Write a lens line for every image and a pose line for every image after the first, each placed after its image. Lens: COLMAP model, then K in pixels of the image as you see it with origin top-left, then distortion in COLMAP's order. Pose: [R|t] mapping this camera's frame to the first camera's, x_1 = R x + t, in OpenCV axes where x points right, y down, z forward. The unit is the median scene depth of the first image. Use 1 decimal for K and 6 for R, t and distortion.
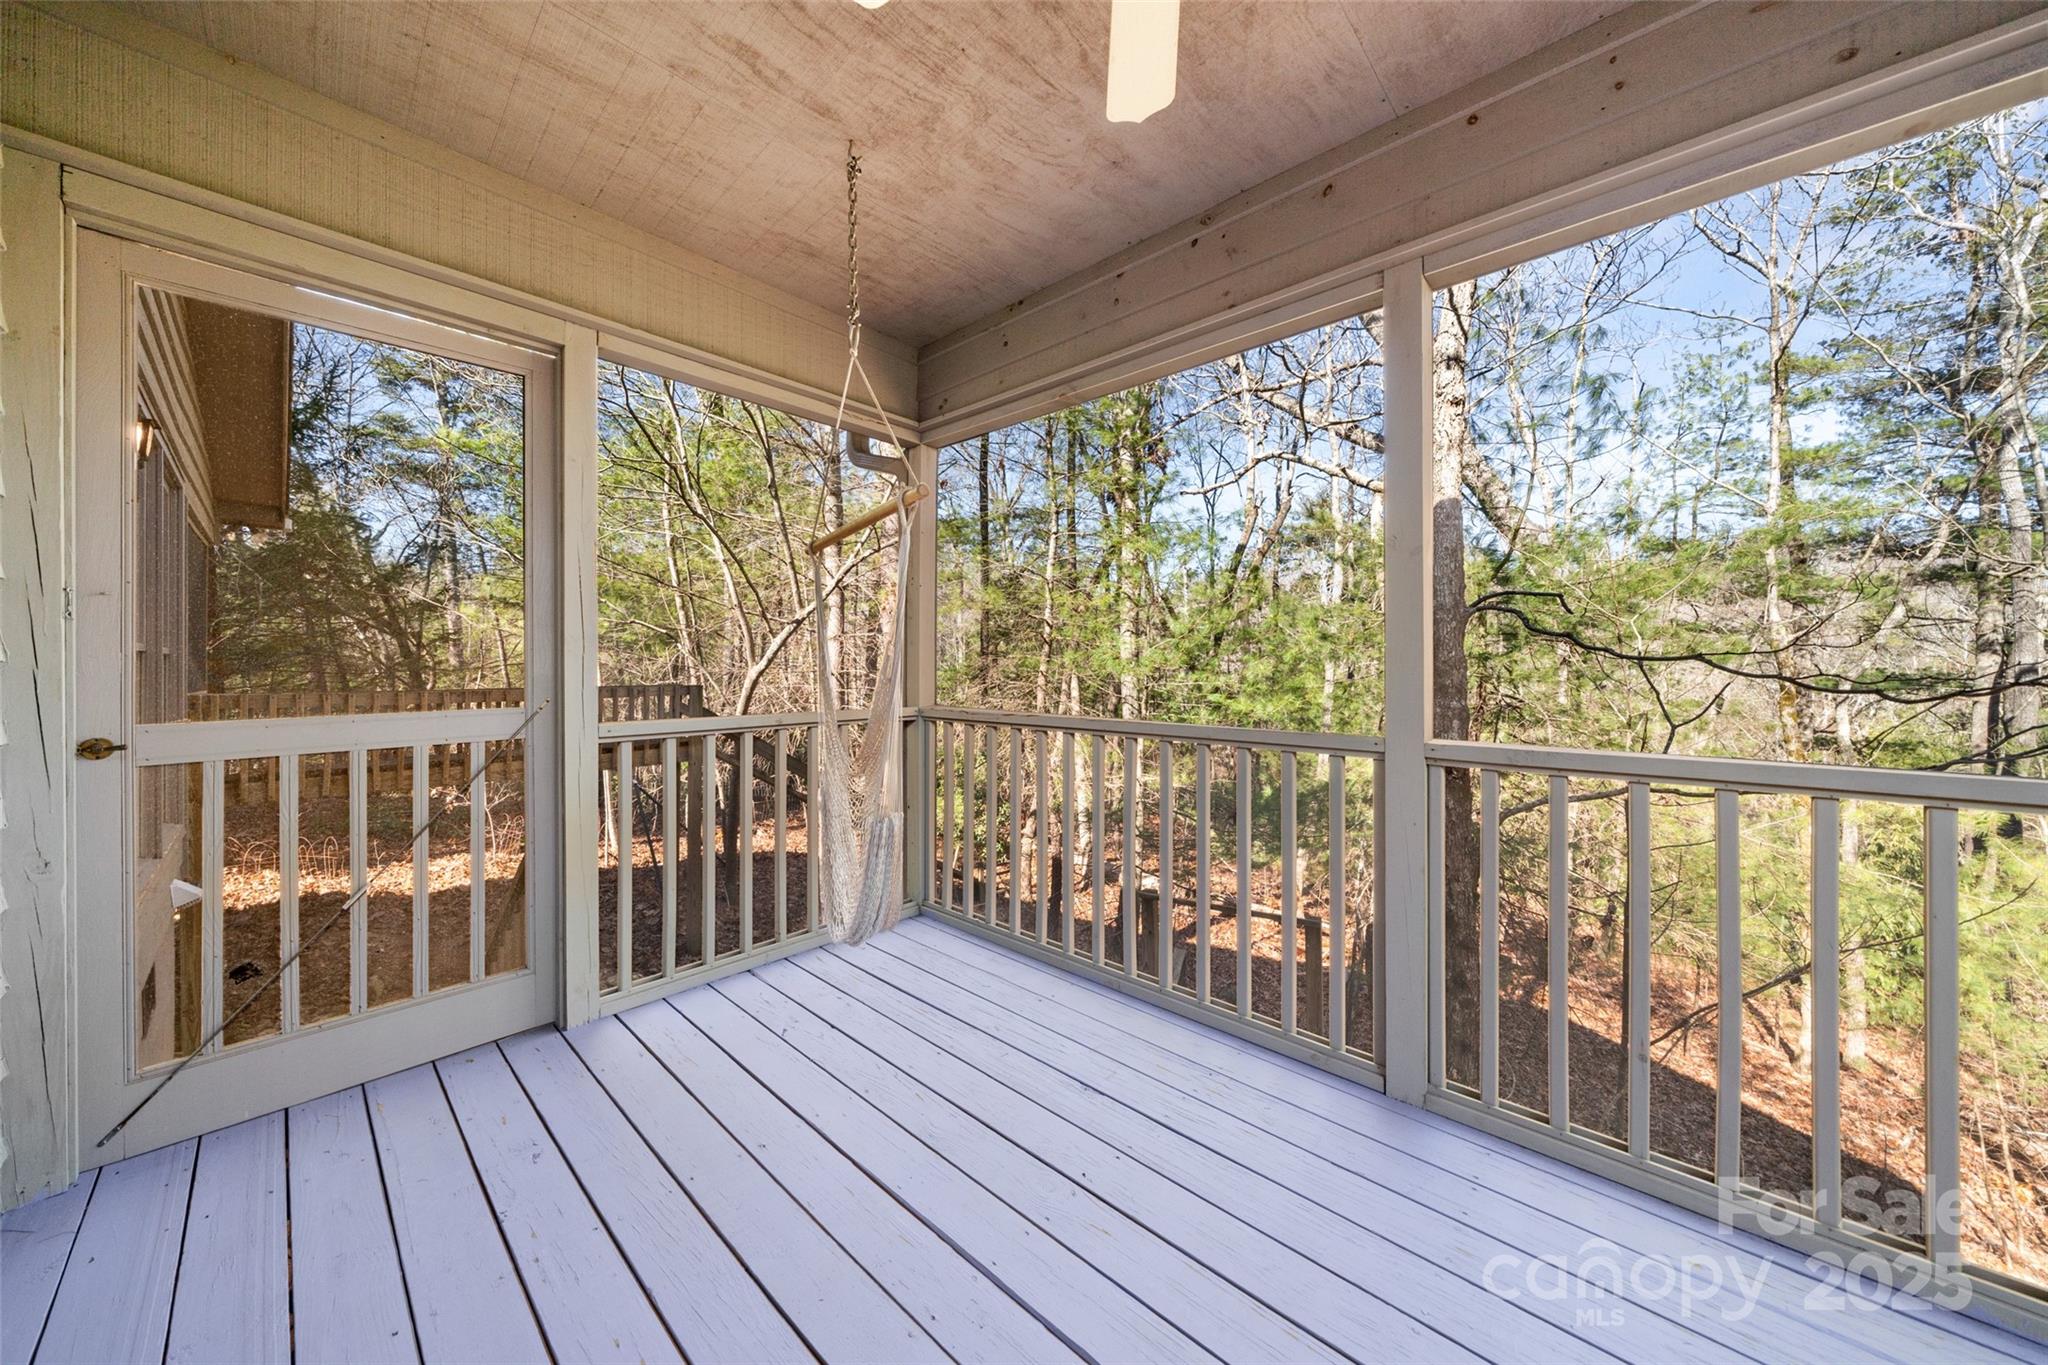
lens RADIAL K [[718.9, 0, 1024.0], [0, 718.9, 682.5], [0, 0, 1]] dist [-0.000092, -0.000176]
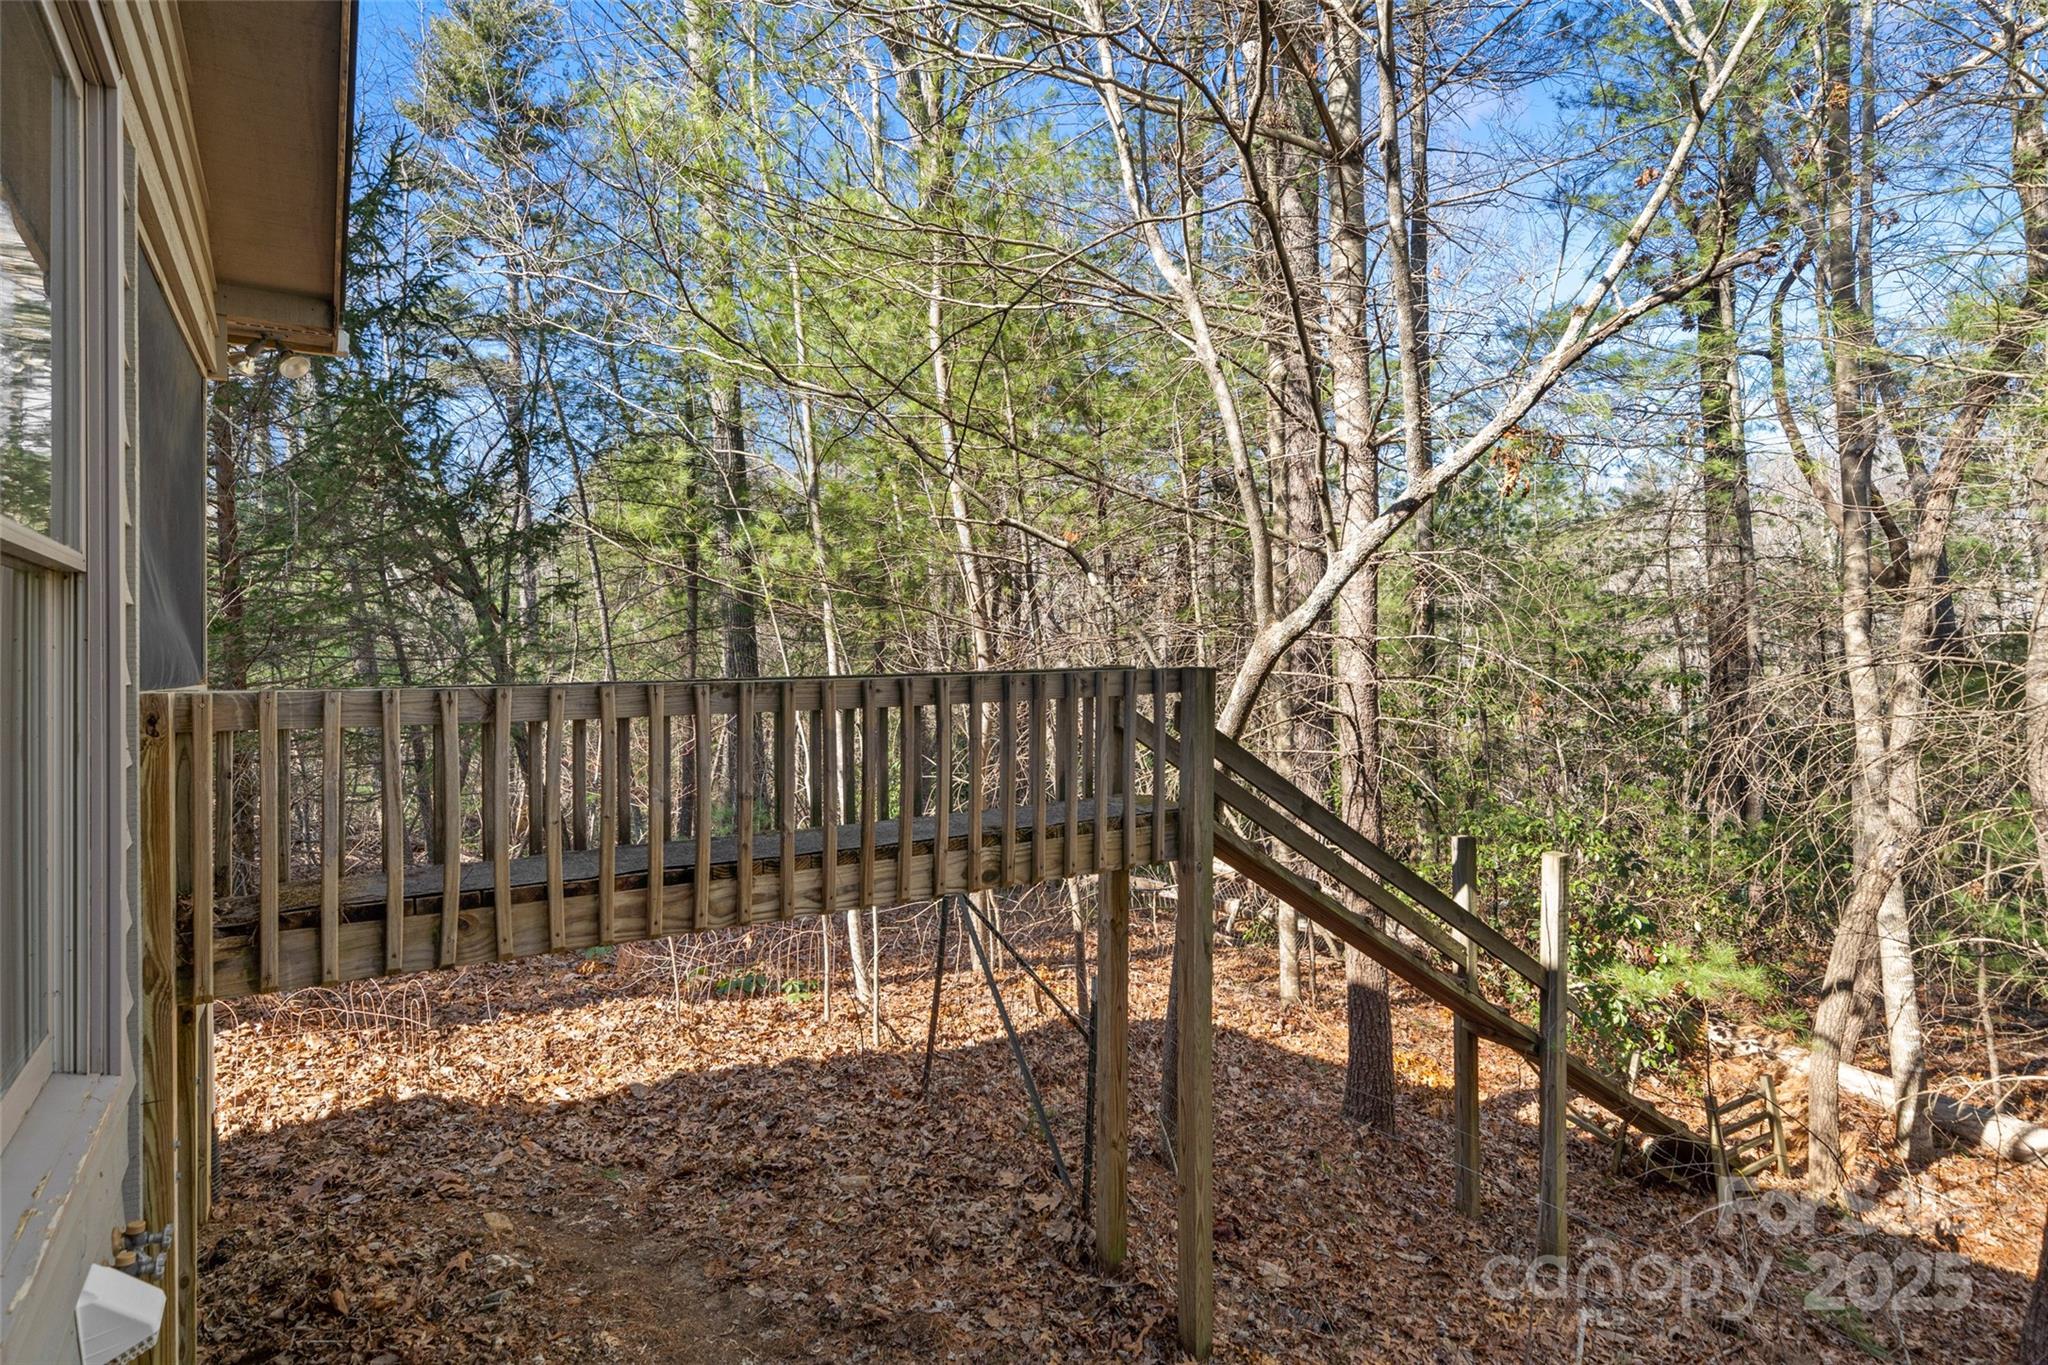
lens RADIAL K [[1121.4, 0, 1024.0], [0, 1121.4, 667.0], [0, 0, 1]] dist [0.000301, 0.000144]
pose [[0.972050, -0.008547, -0.234618, -0.379172], [0.007460, 0.999957, -0.005519, 0.006214], [0.234655, 0.003614, 0.972072, 0.351384]]
